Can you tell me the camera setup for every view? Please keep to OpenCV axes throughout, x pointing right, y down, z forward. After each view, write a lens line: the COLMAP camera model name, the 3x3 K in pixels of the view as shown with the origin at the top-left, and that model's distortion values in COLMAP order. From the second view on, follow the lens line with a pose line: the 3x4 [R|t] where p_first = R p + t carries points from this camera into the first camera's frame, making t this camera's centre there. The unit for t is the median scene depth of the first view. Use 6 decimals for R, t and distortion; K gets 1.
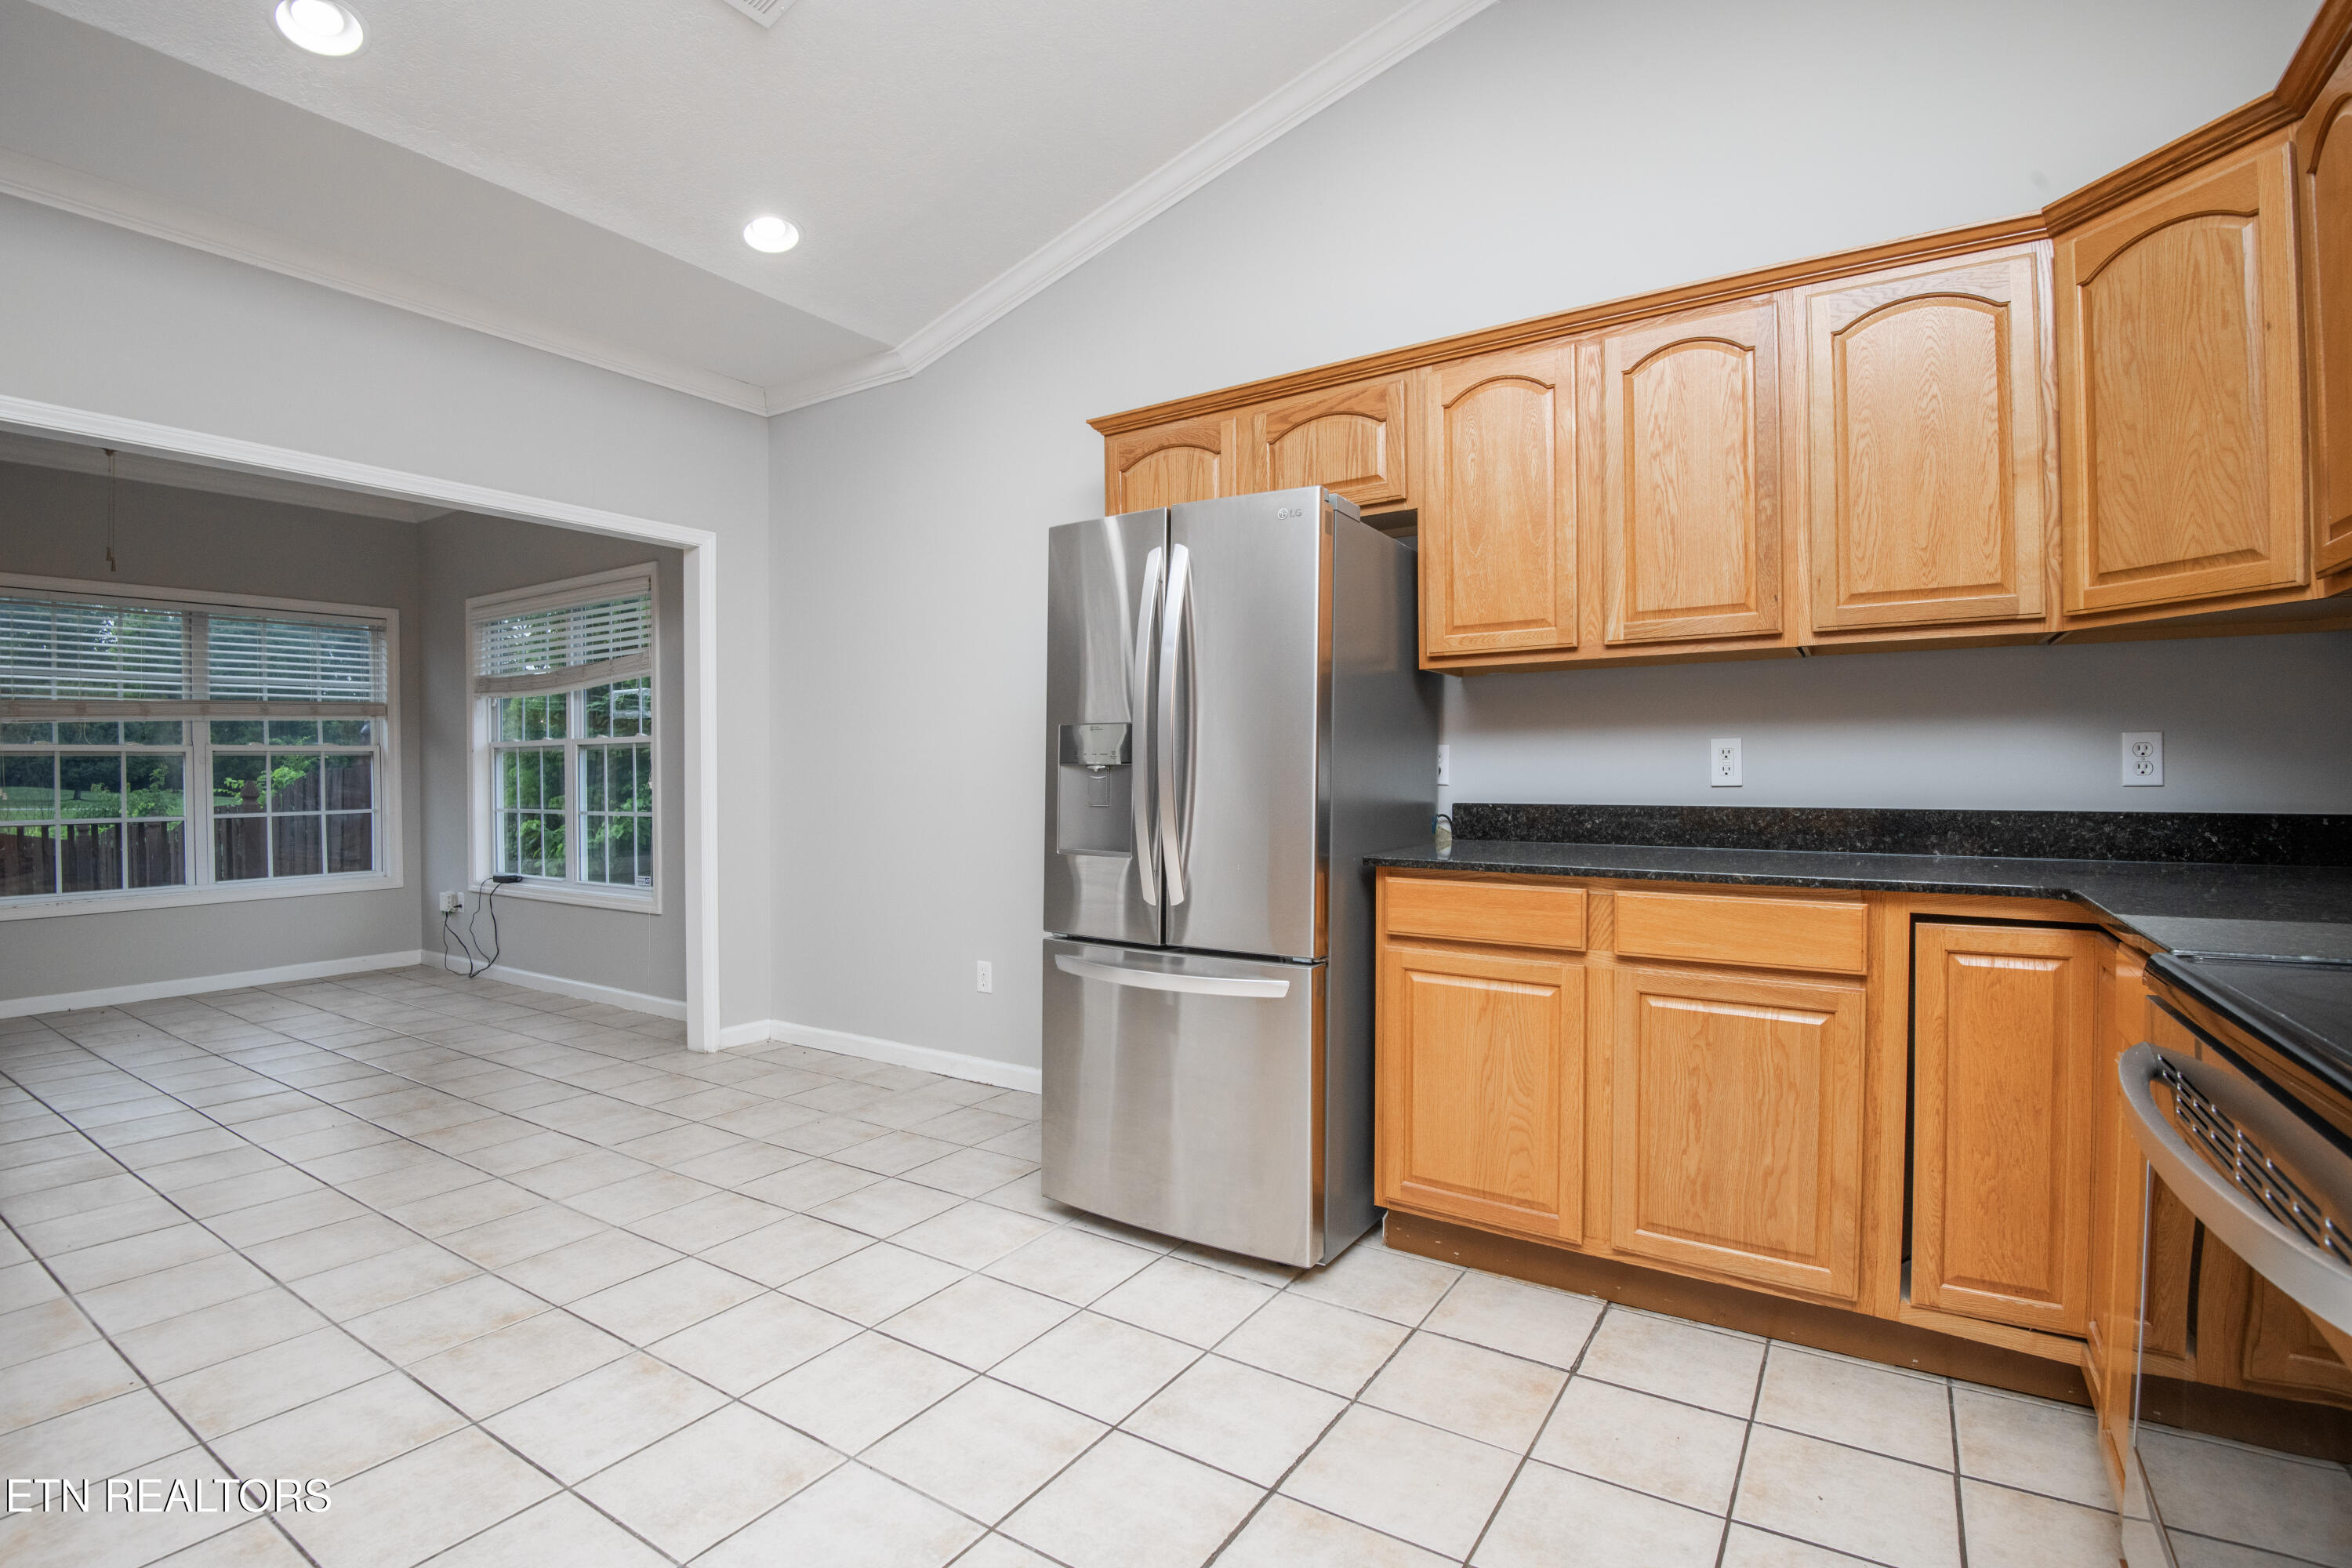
lens RADIAL K [[1087.8, 0, 1191.1], [0, 1087.8, 773.8], [0, 0, 1]] dist [-0.028215, -0.009360]
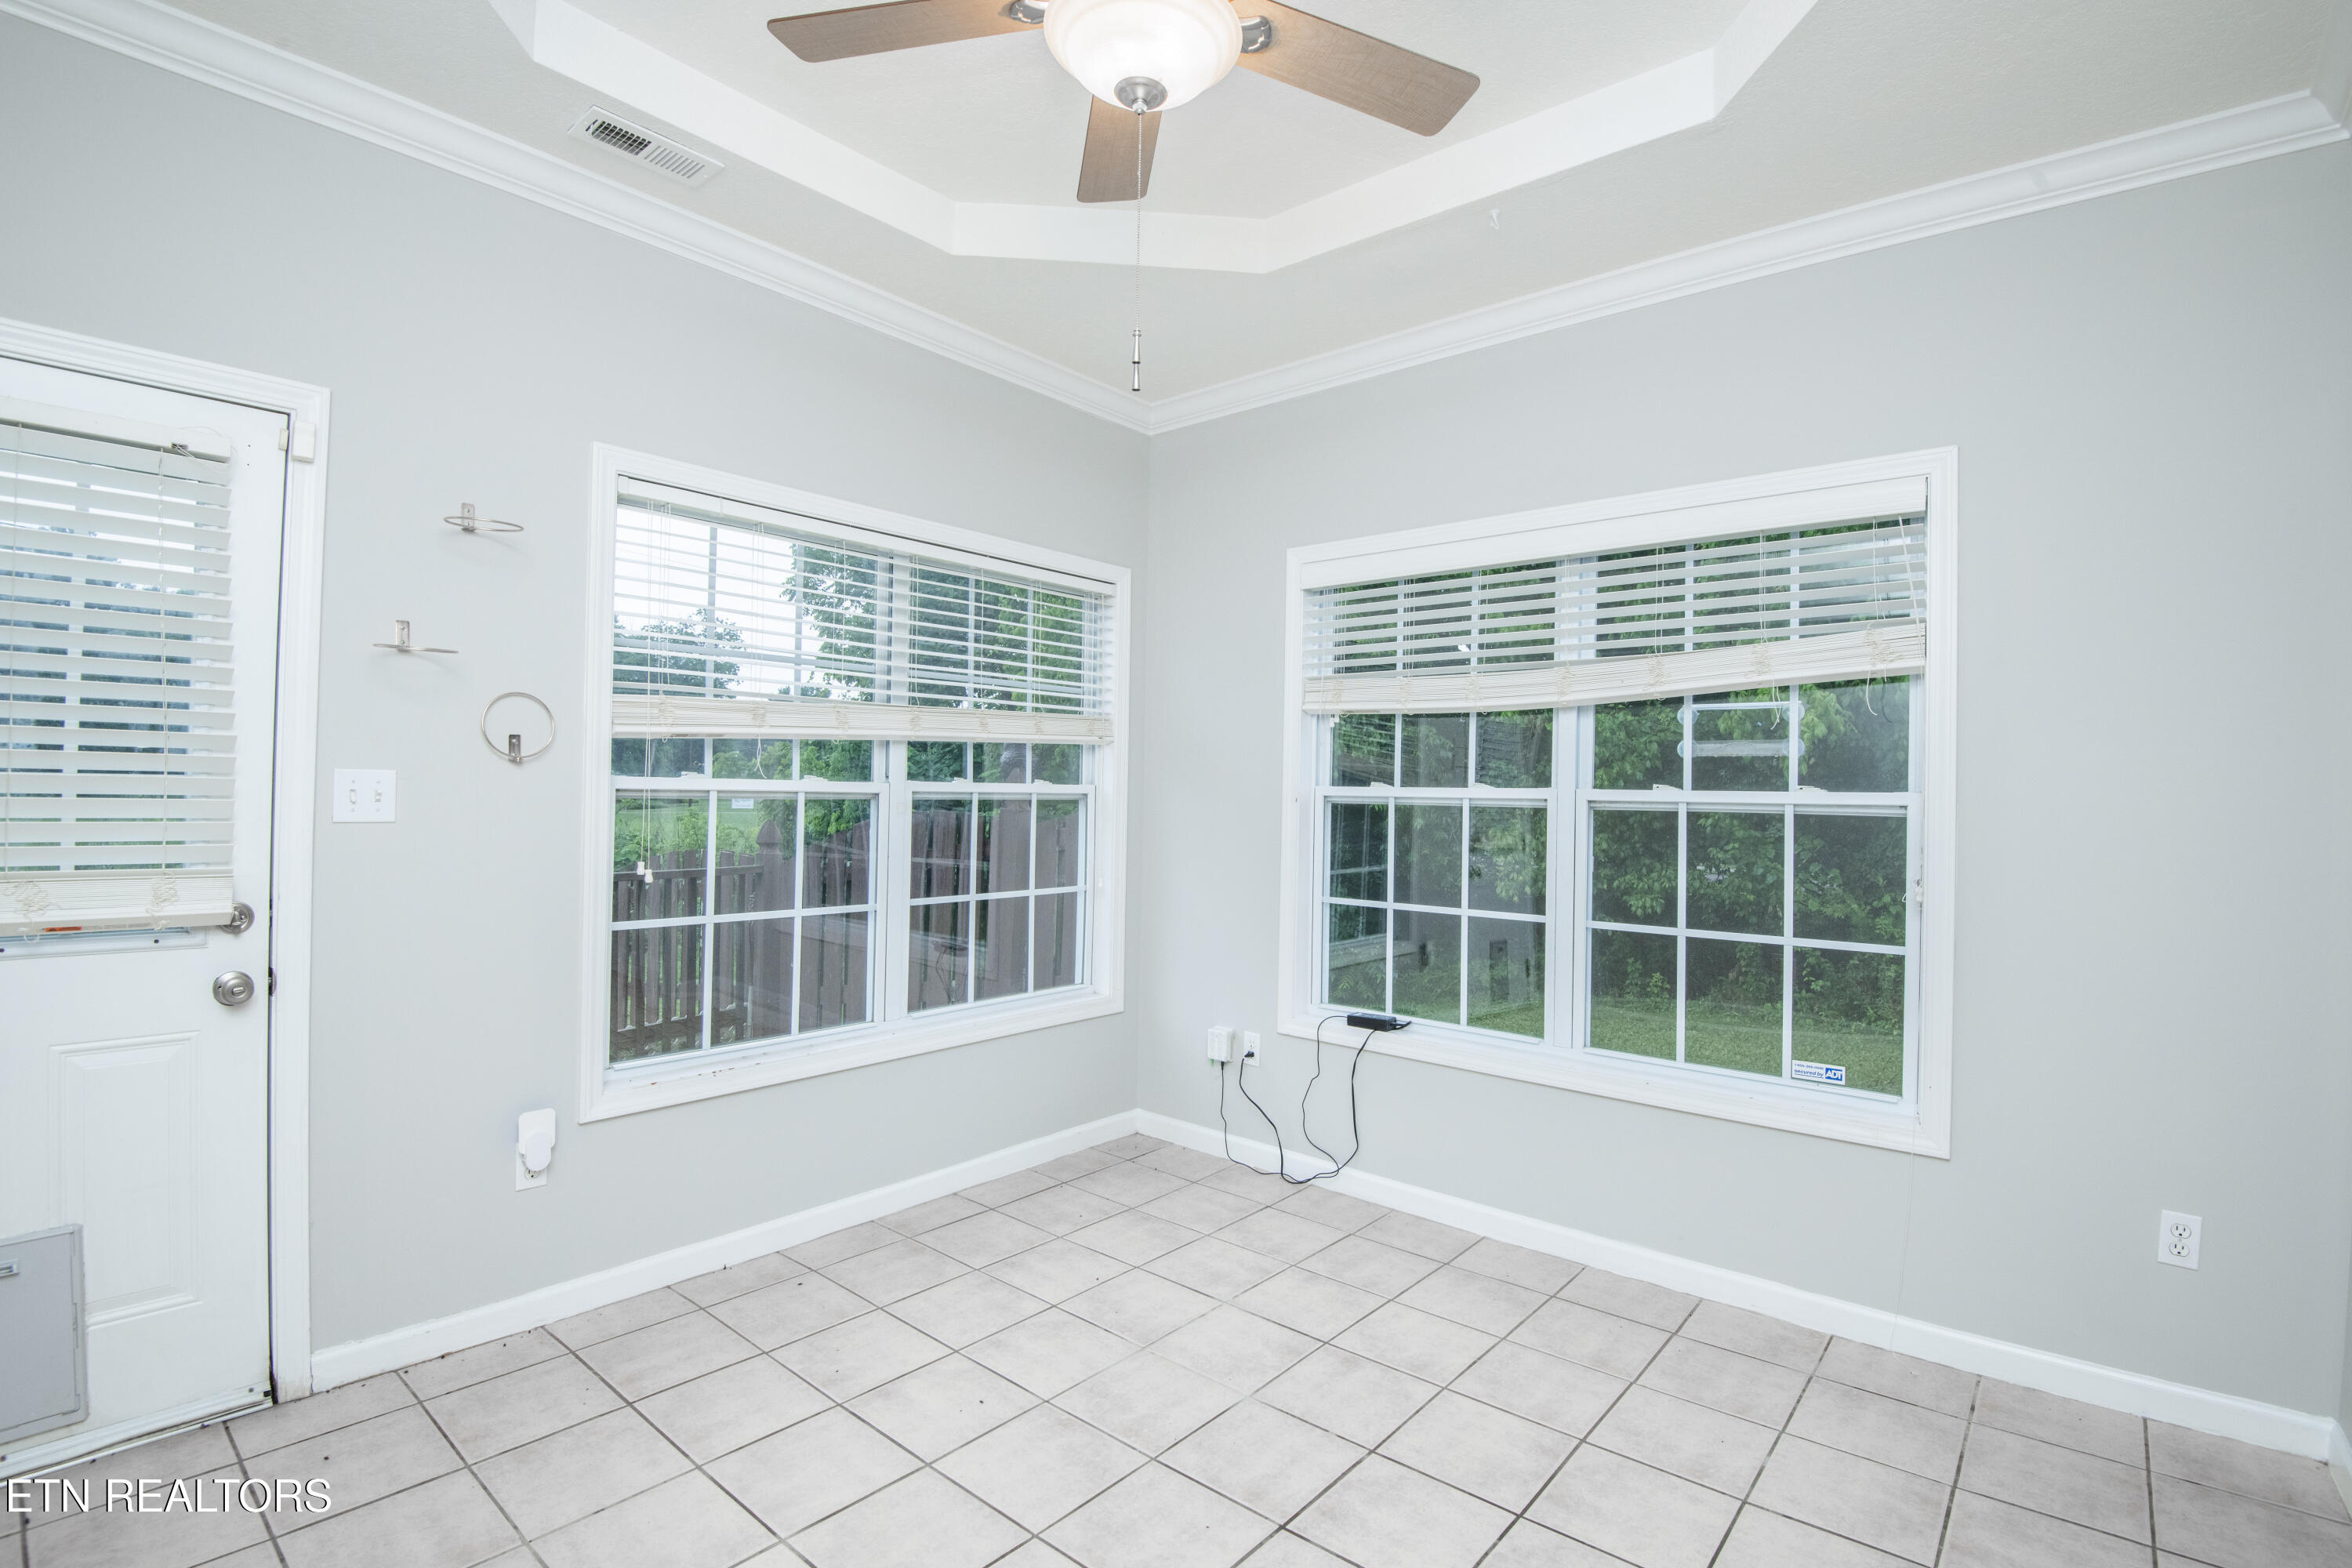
lens RADIAL K [[1087.8, 0, 1180.3], [0, 1087.8, 774.4], [0, 0, 1]] dist [-0.028215, -0.009360]
pose [[0.990753, 0.024572, -0.133434, -0.712546], [-0.027380, 0.999440, -0.019245, -0.024838], [0.132886, 0.022720, 0.990871, 0.423908]]
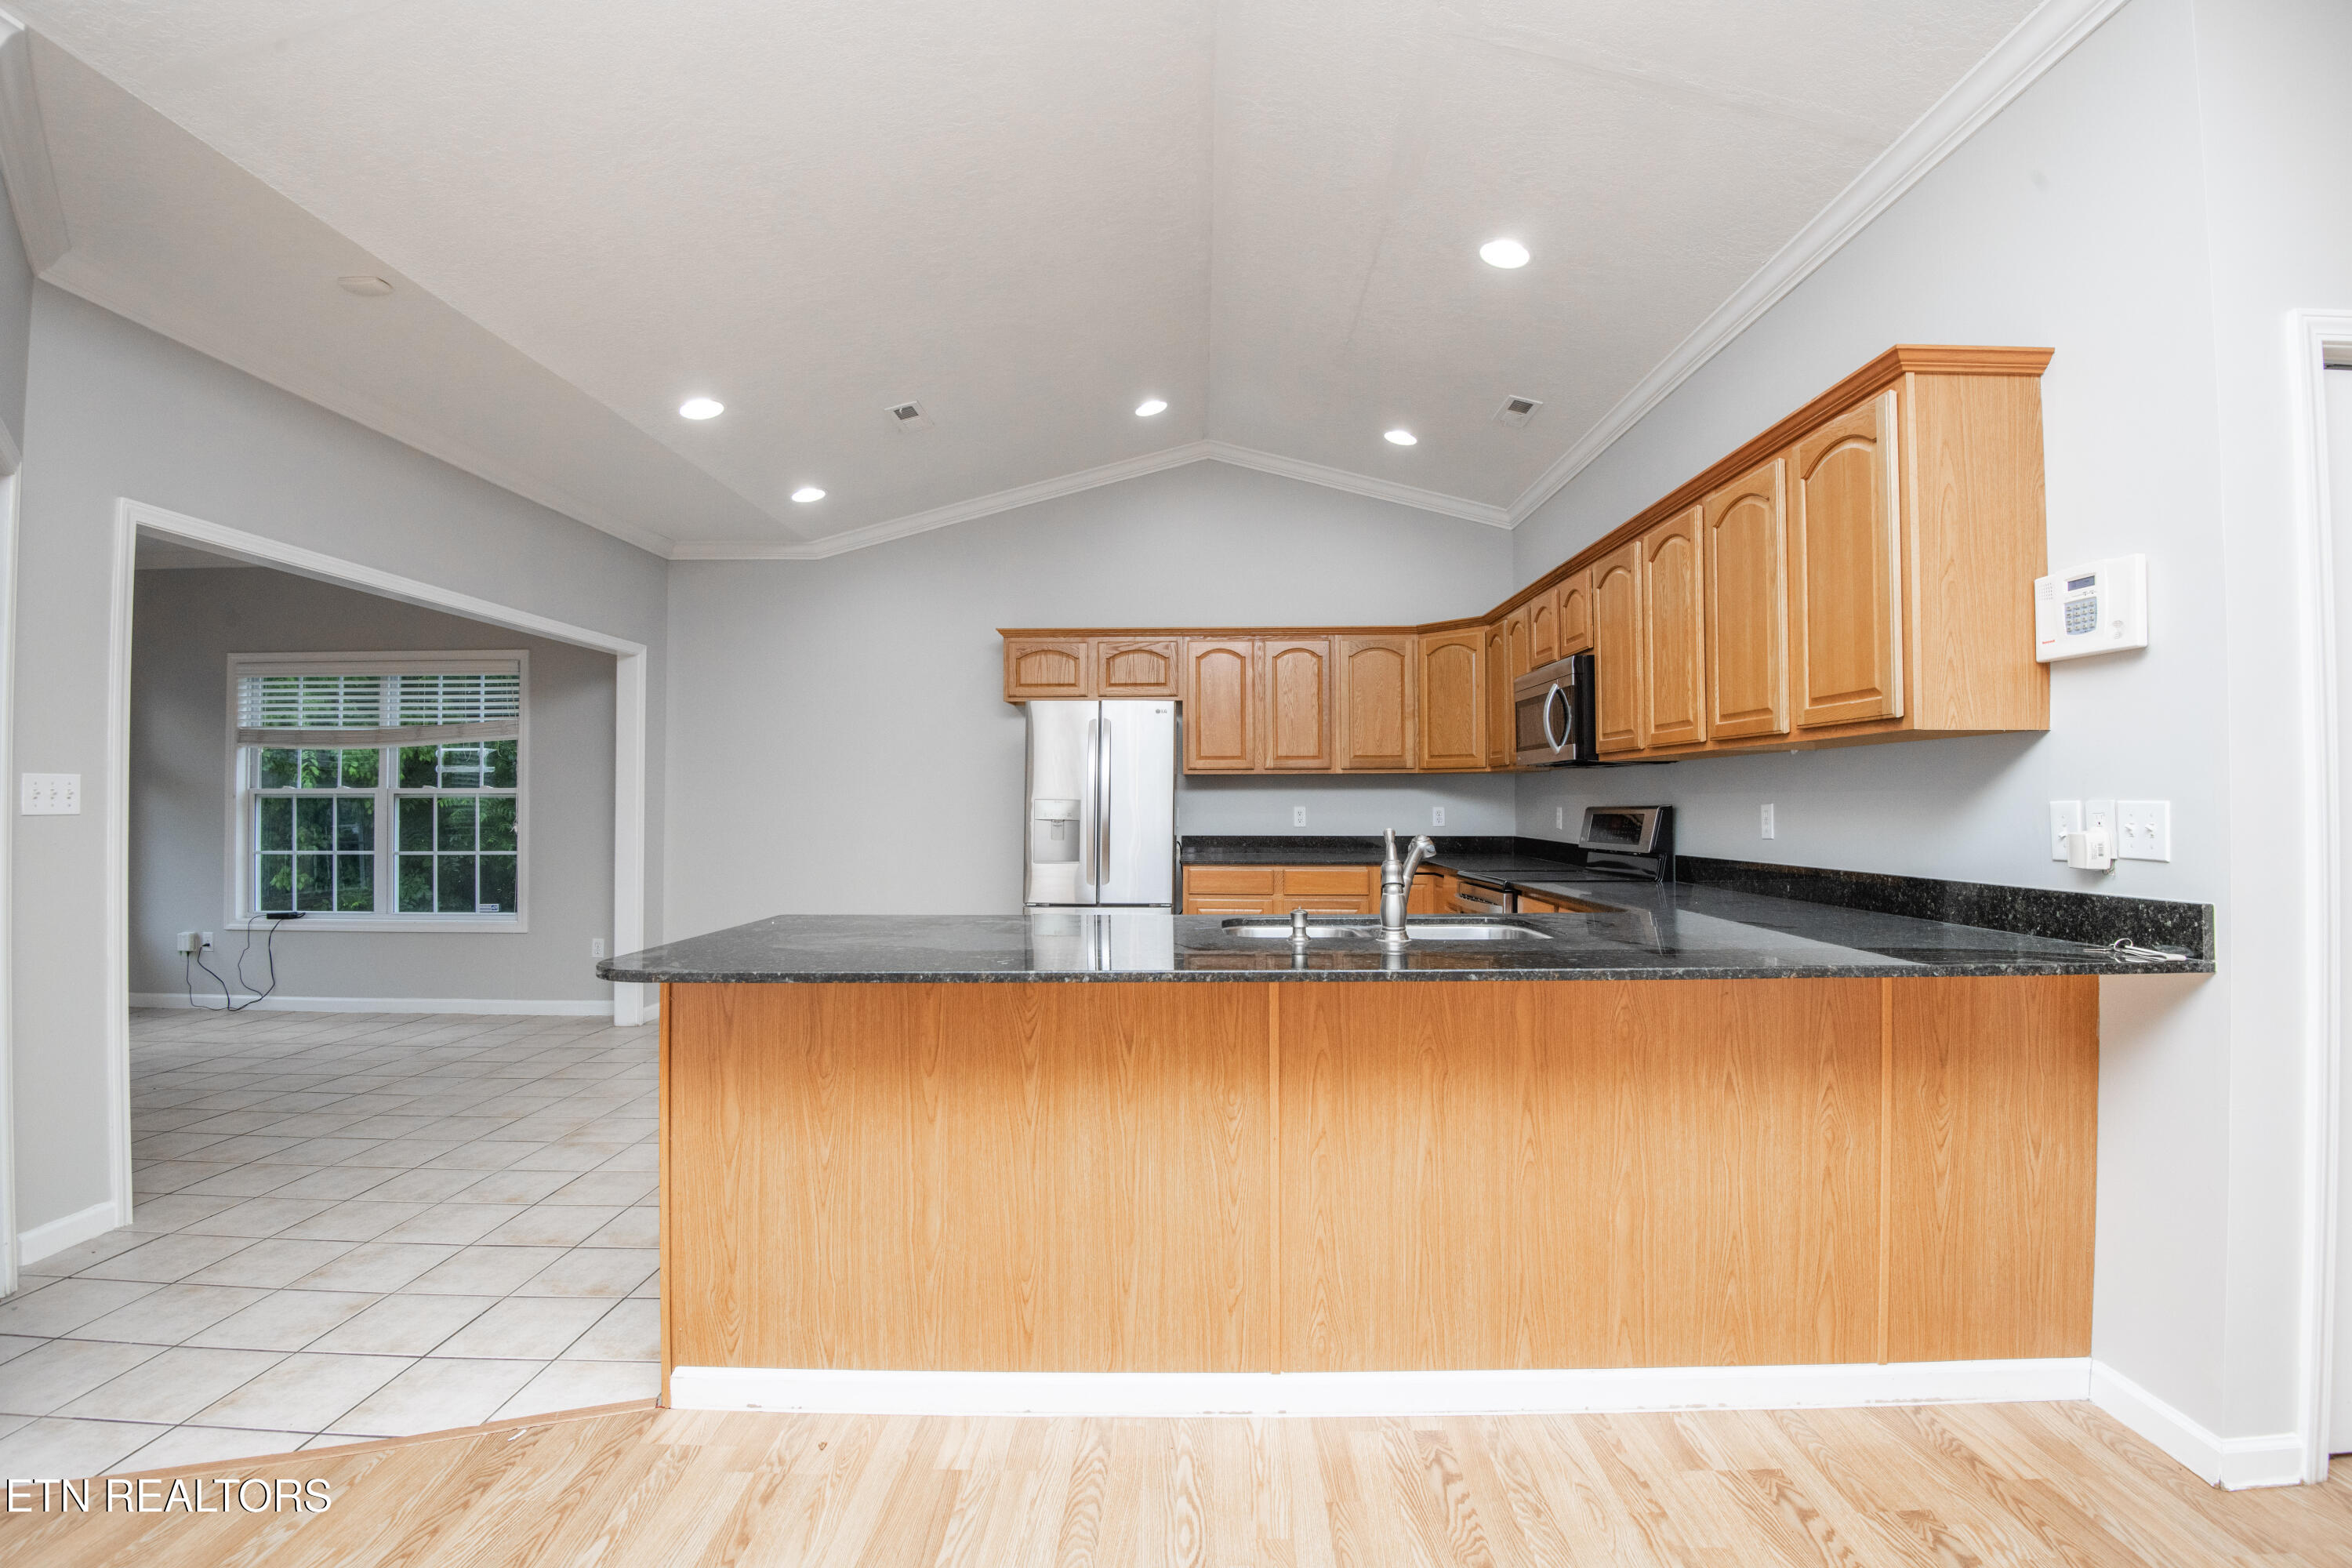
lens RADIAL K [[1087.8, 0, 1186.8], [0, 1087.8, 779.8], [0, 0, 1]] dist [-0.028215, -0.009360]
pose [[0.848461, 0.013786, 0.529078, -0.460716], [-0.001168, 0.999707, -0.024176, -0.015998], [-0.529257, 0.019894, 0.848229, -0.422635]]
